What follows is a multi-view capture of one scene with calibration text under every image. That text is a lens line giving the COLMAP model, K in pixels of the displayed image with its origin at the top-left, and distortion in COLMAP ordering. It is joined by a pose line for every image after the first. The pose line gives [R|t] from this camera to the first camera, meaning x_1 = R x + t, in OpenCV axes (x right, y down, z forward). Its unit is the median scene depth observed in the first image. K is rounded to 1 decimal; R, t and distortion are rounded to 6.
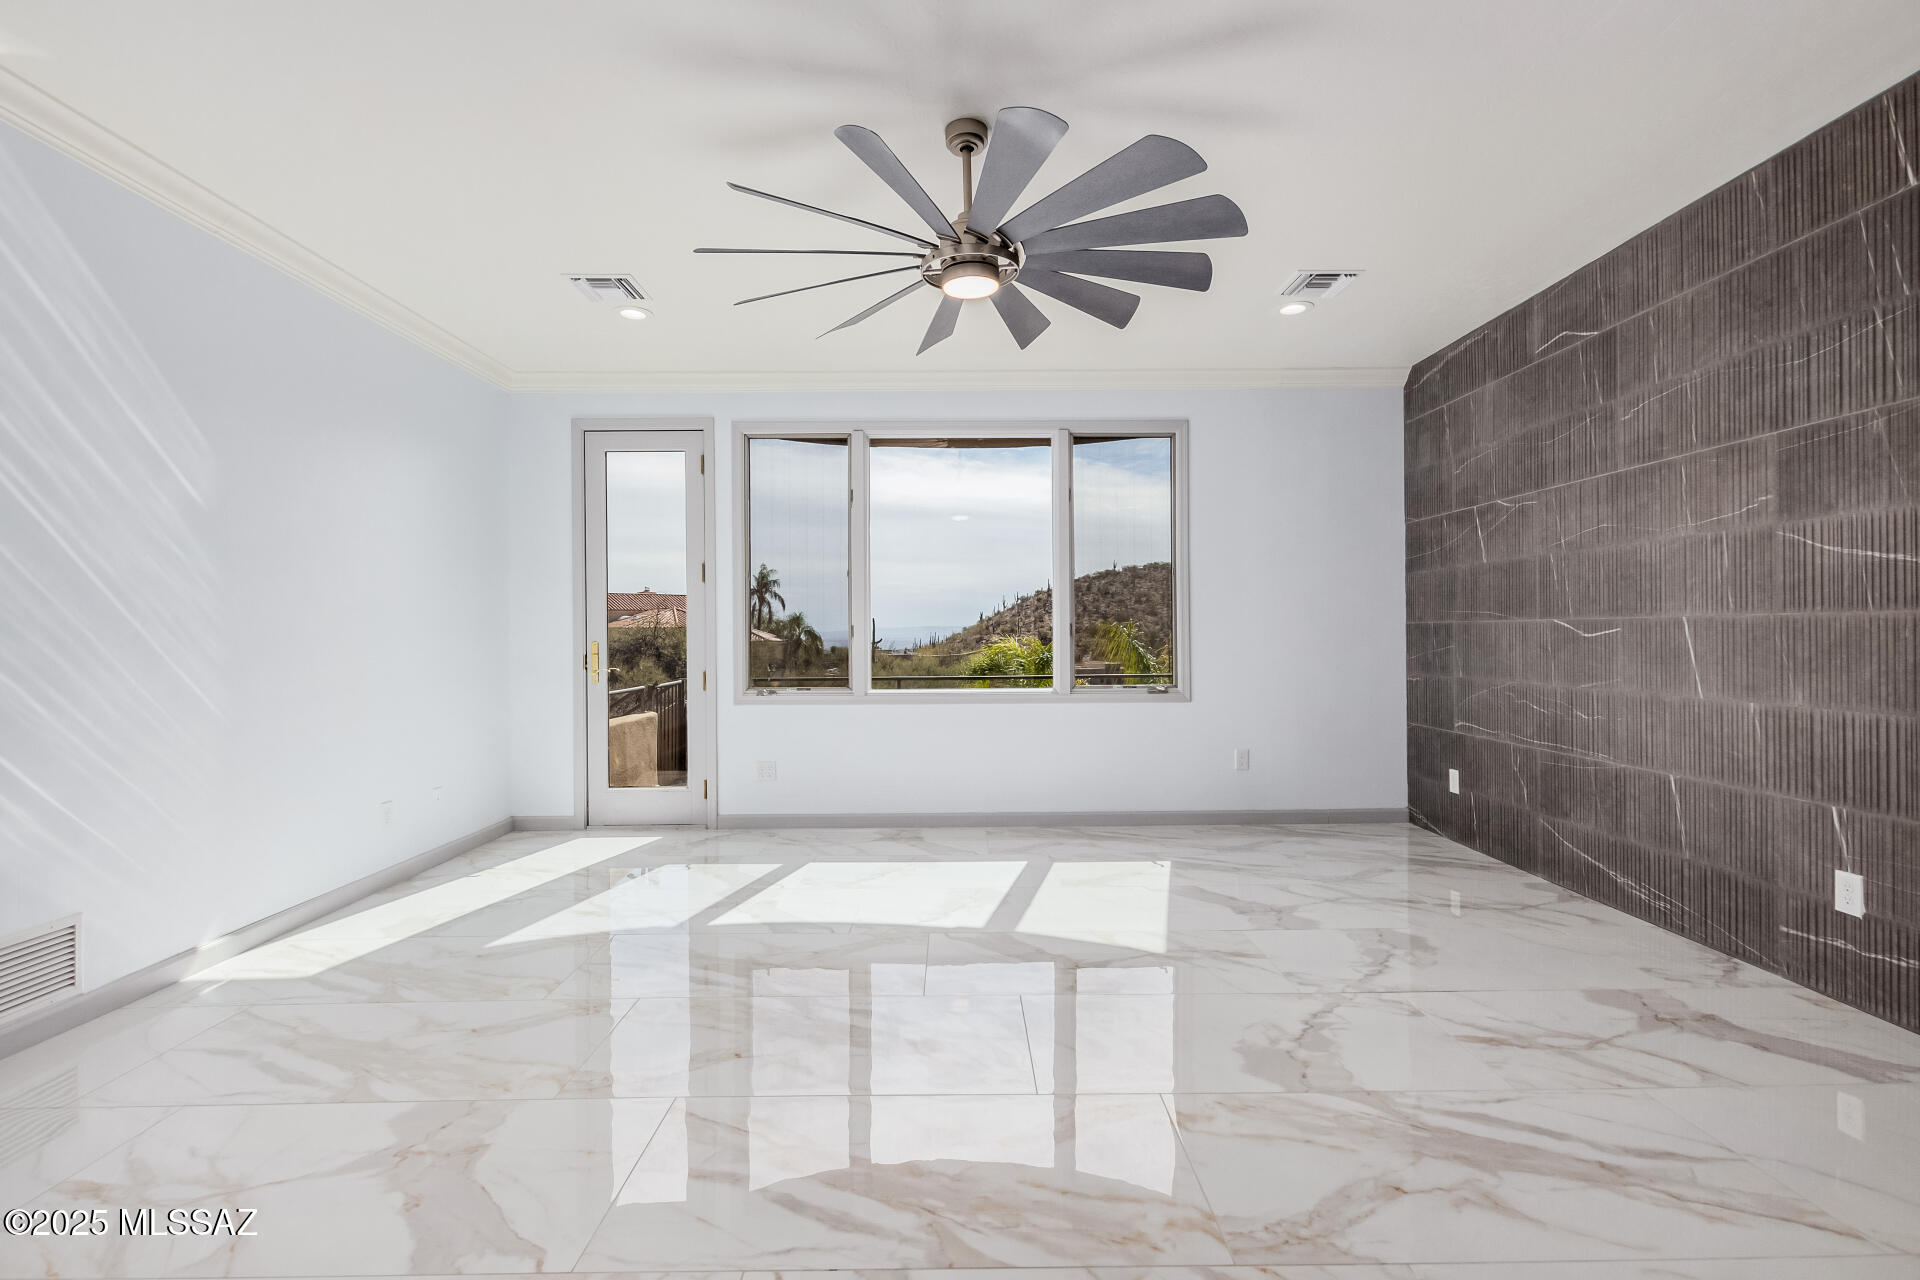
lens RADIAL K [[919.2, 0, 984.7], [0, 919.2, 635.3], [0, 0, 1]] dist [0.003801, -0.003531]
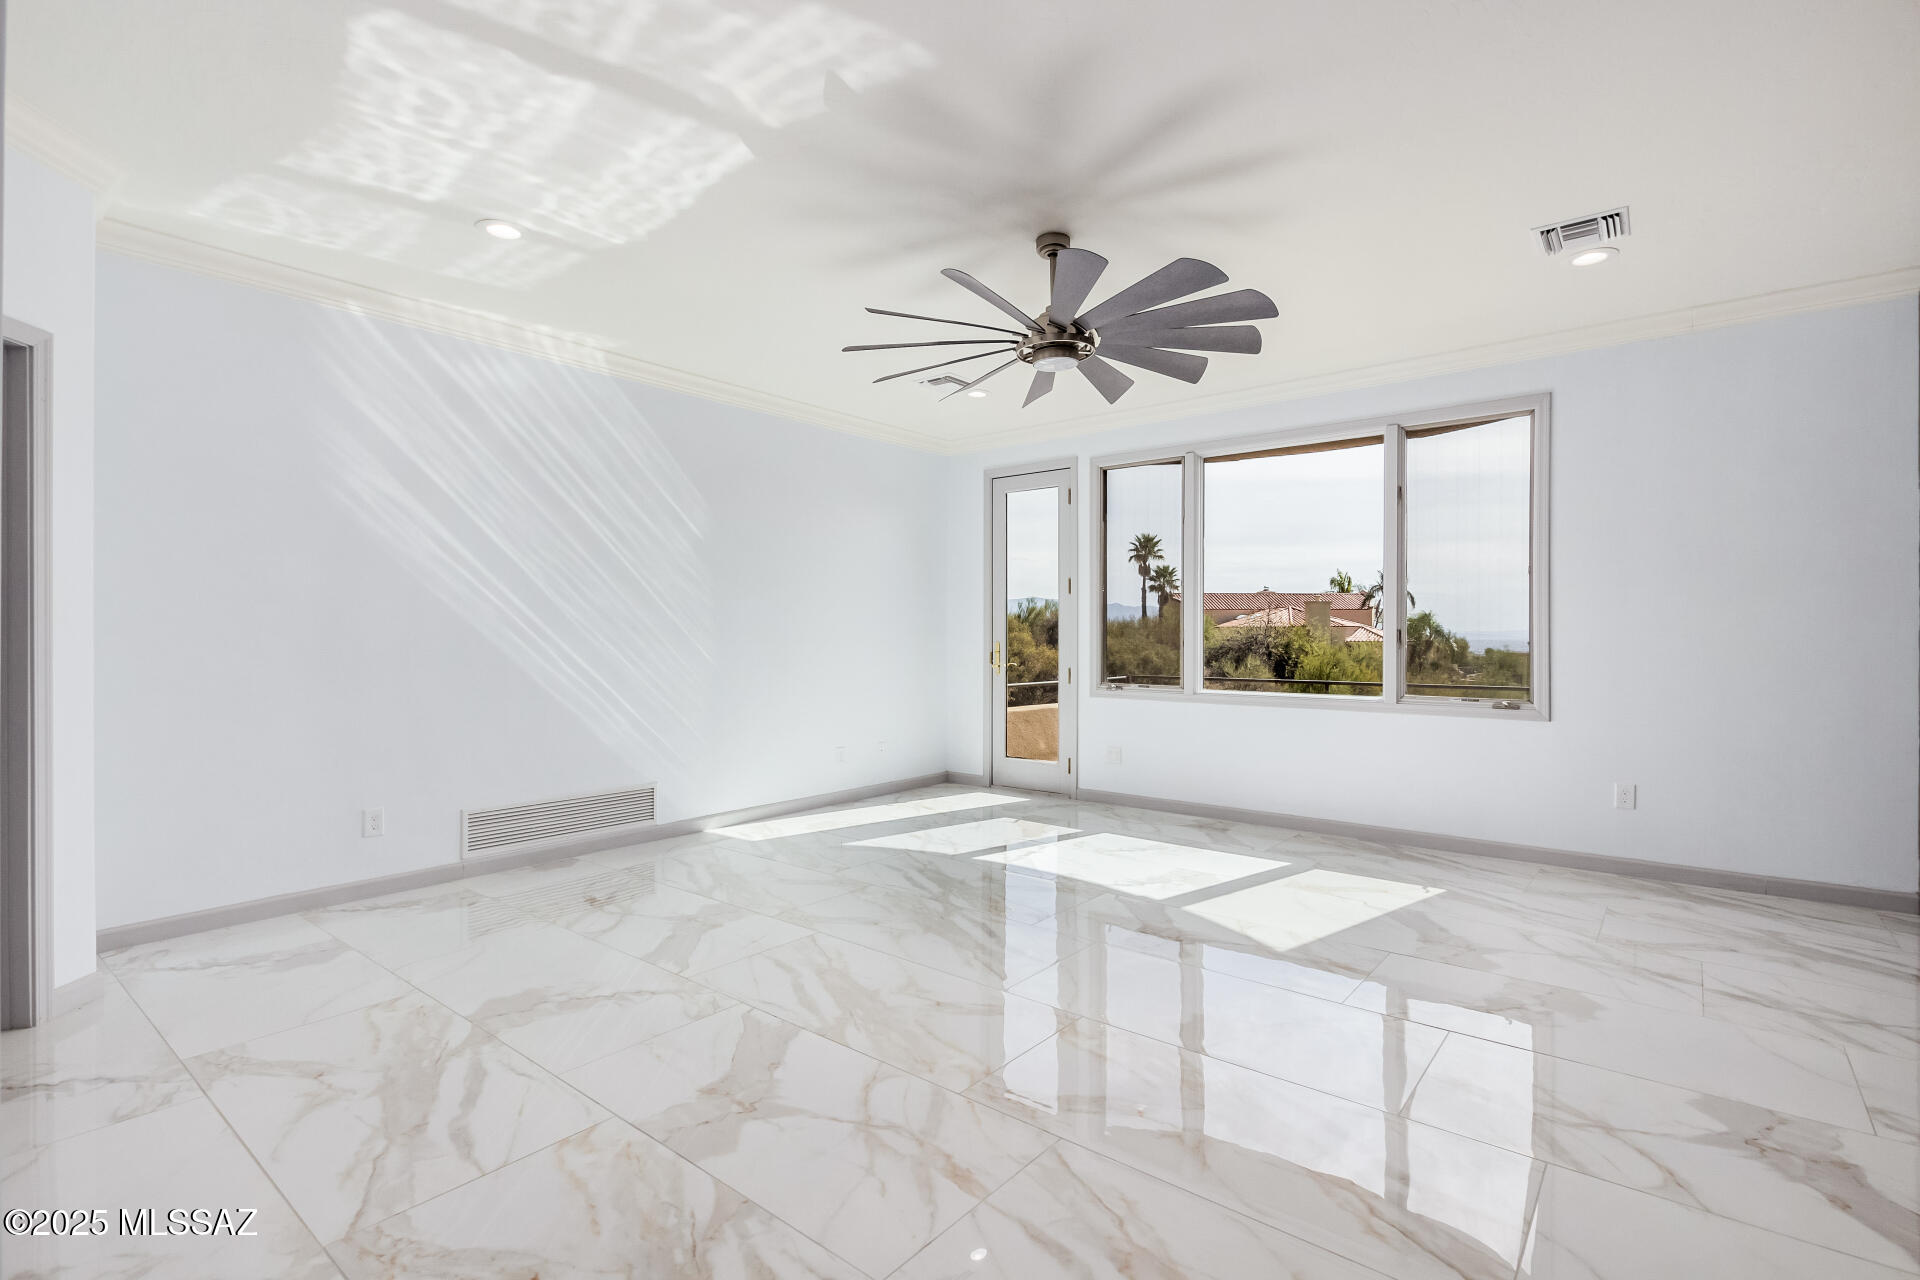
lens RADIAL K [[919.2, 0, 928.1], [0, 919.2, 635.8], [0, 0, 1]] dist [0.003801, -0.003531]
pose [[0.748094, 0.007987, -0.663544, 0.426774], [-0.006408, 0.999968, 0.004811, -0.008986], [0.663562, 0.000653, 0.748121, -0.032005]]
